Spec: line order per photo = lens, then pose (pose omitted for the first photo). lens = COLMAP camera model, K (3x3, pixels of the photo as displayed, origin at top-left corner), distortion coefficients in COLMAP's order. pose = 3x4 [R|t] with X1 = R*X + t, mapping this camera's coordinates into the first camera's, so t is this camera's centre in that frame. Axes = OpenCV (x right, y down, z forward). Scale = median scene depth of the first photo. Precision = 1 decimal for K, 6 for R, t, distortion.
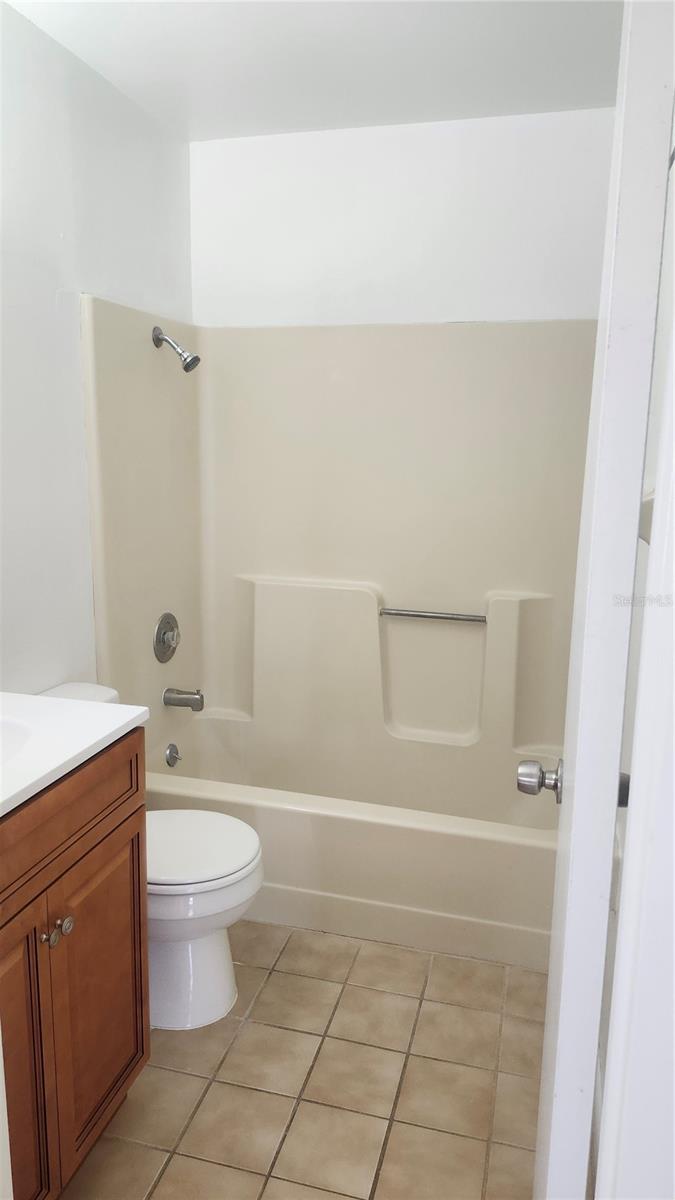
lens RADIAL K [[831.3, 0, 331.3], [0, 831.3, 596.8], [0, 0, 1]] dist [0.049318, -0.053019]
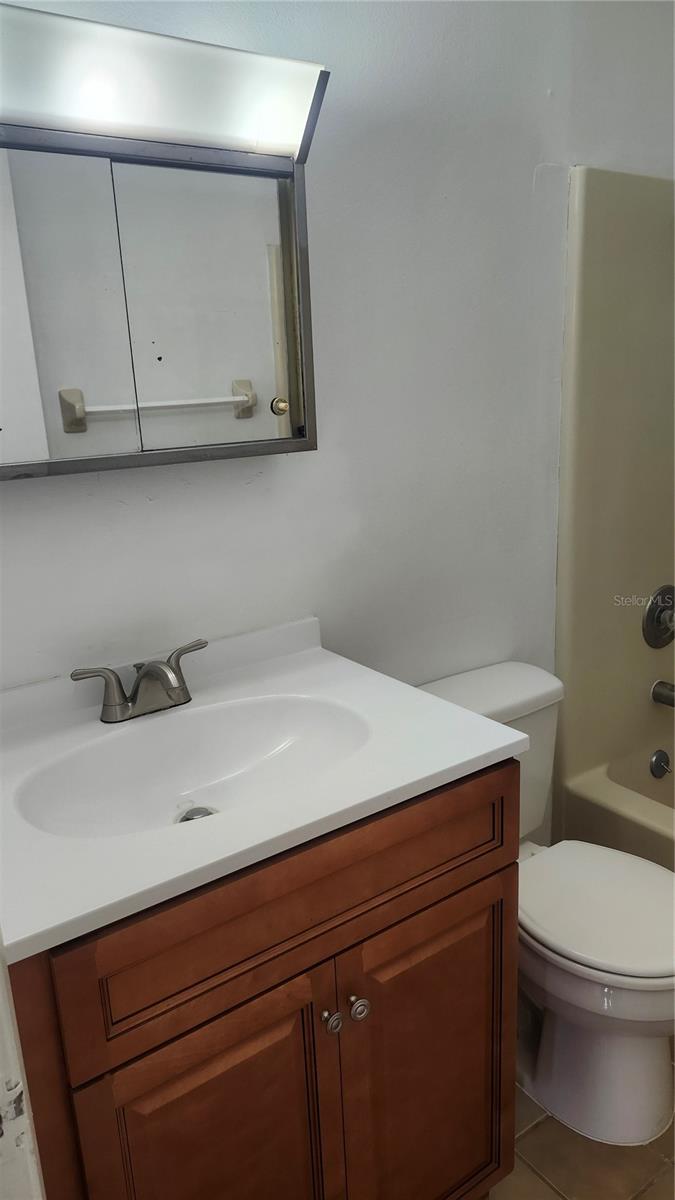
lens RADIAL K [[831.3, 0, 337.1], [0, 831.3, 606.5], [0, 0, 1]] dist [0.049318, -0.053019]
pose [[0.779899, 0.119782, -0.614336, 0.078497], [-0.069023, 0.991990, 0.105792, -0.041156], [0.622088, -0.040104, 0.781920, 0.353678]]
